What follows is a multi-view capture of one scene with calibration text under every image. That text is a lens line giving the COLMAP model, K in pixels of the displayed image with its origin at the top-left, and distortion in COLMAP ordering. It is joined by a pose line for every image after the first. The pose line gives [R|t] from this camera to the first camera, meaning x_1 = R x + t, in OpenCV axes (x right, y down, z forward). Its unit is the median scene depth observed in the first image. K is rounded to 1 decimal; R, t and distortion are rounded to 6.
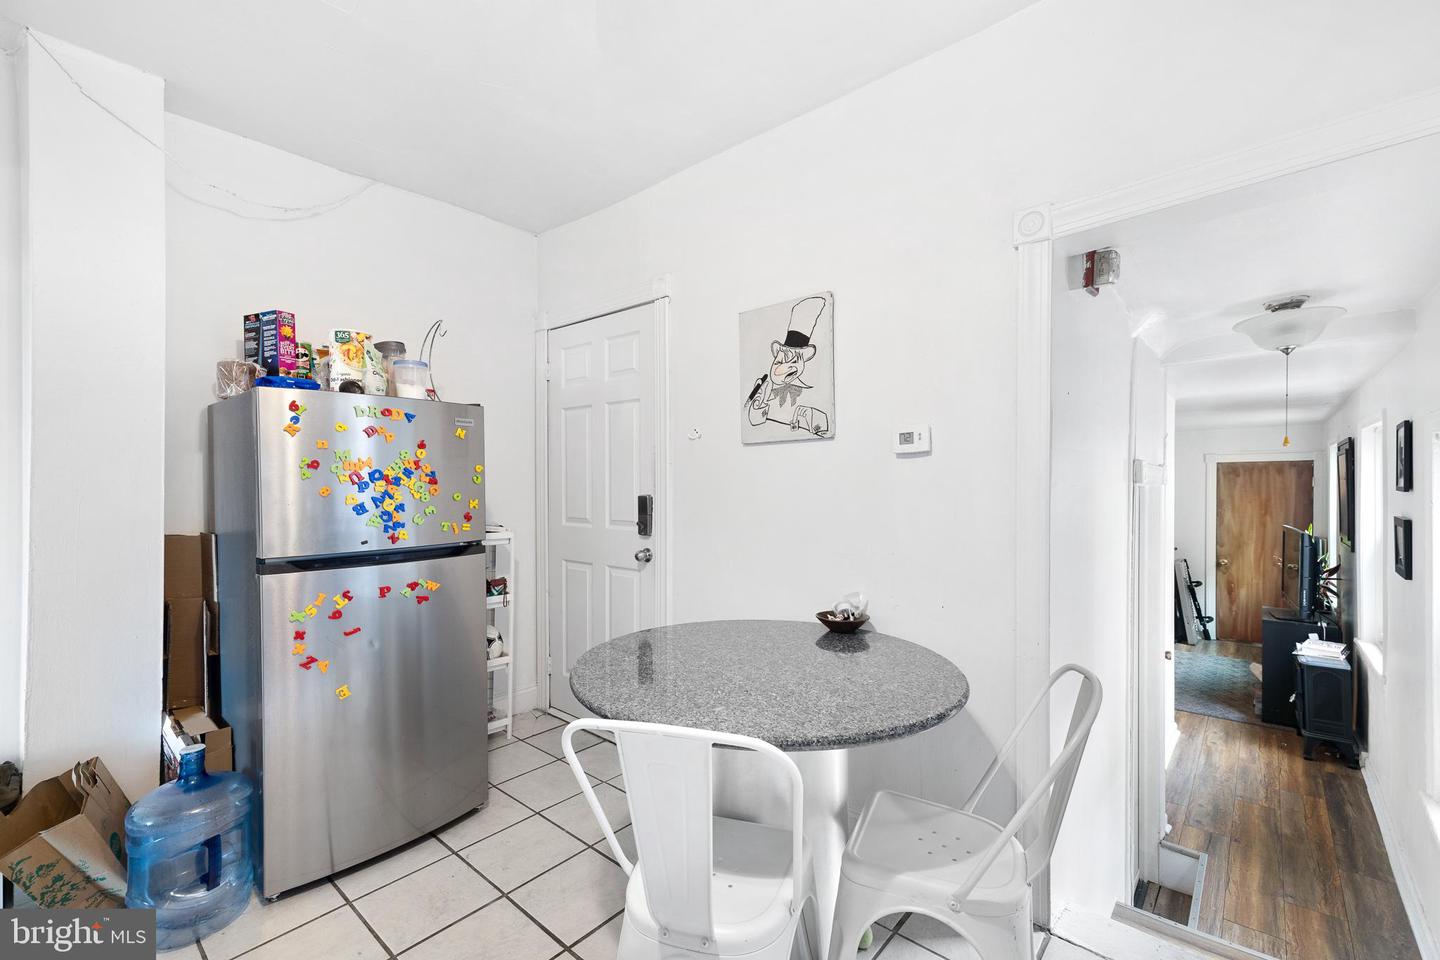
lens RADIAL K [[591.3, 0, 704.8], [0, 591.3, 487.0], [0, 0, 1]] dist [-0.000502, 0.000217]
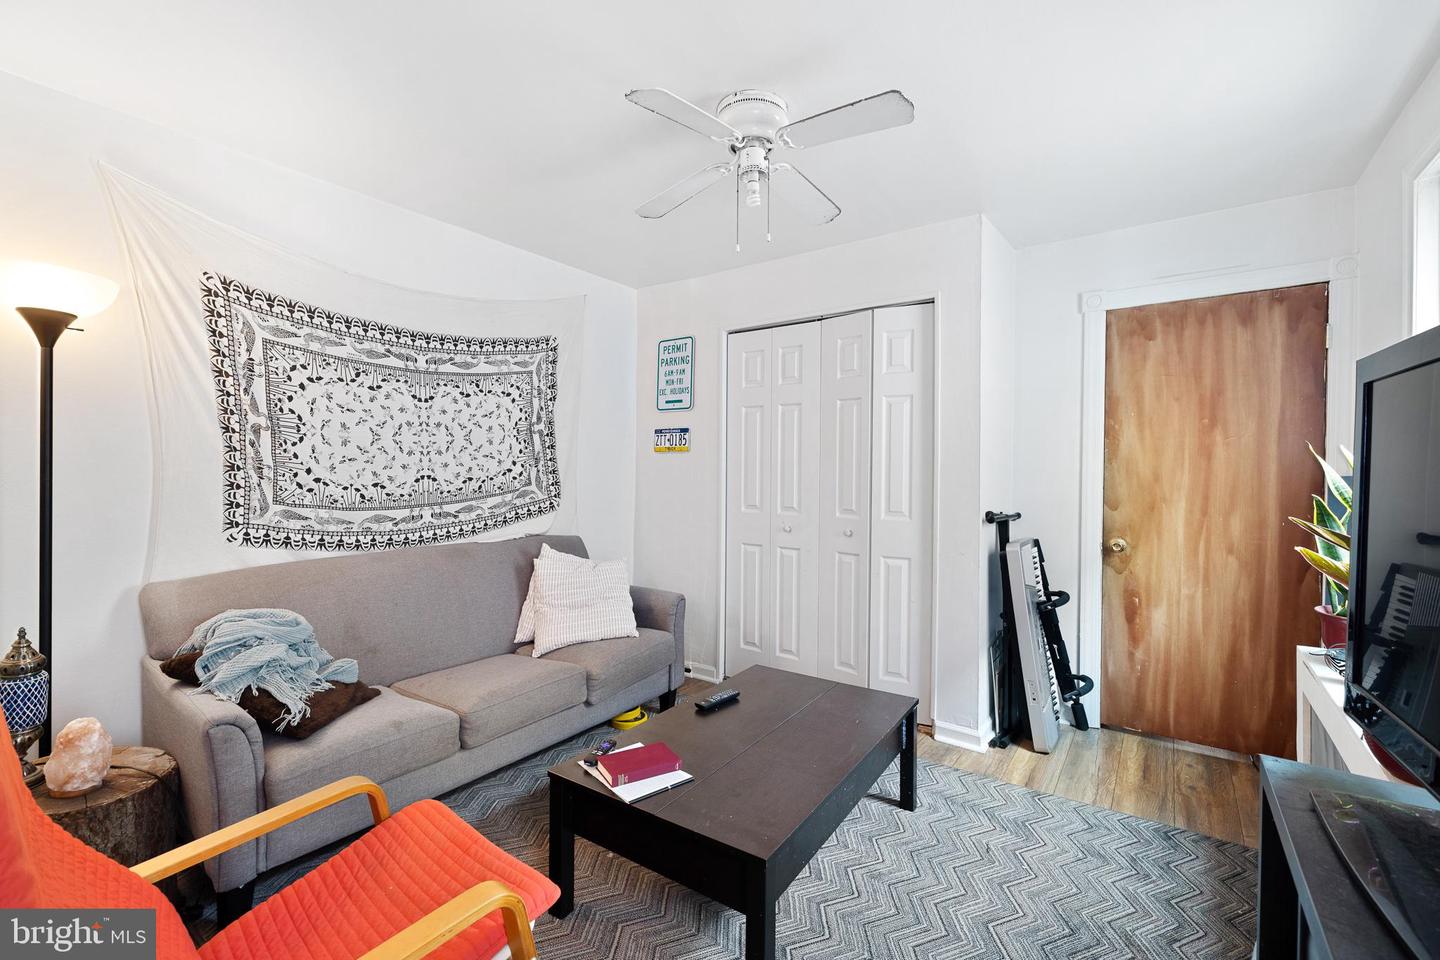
lens RADIAL K [[591.3, 0, 733.7], [0, 591.3, 475.7], [0, 0, 1]] dist [-0.000502, 0.000217]
pose [[0.992675, 0.003907, 0.120754, 0.564301], [-0.004877, 0.999958, 0.007734, 0.076627], [-0.120719, -0.008267, 0.992652, 0.625895]]
